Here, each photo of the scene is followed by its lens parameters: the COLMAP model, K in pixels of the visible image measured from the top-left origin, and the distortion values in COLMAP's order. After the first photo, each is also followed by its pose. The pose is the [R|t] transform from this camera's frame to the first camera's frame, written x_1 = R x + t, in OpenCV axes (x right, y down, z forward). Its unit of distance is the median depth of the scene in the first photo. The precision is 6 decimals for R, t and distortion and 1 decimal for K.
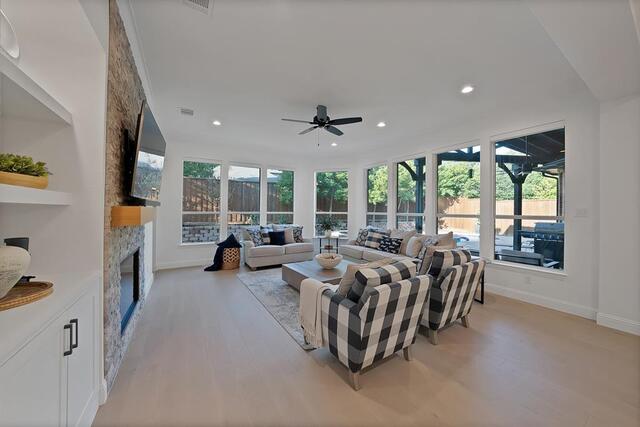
lens RADIAL K [[228.7, 0, 319.9], [0, 228.7, 211.1], [0, 0, 1]] dist [-0.010687, 0.000055]
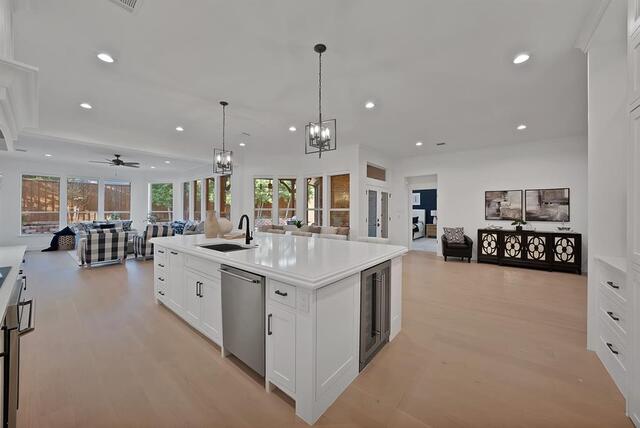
lens RADIAL K [[228.7, 0, 319.9], [0, 228.7, 211.6], [0, 0, 1]] dist [-0.010687, 0.000055]
pose [[0.940368, -0.007036, 0.340085, 0.491049], [0.005672, 0.999971, 0.005006, 0.005981], [-0.340110, -0.002779, 0.940381, -0.691118]]
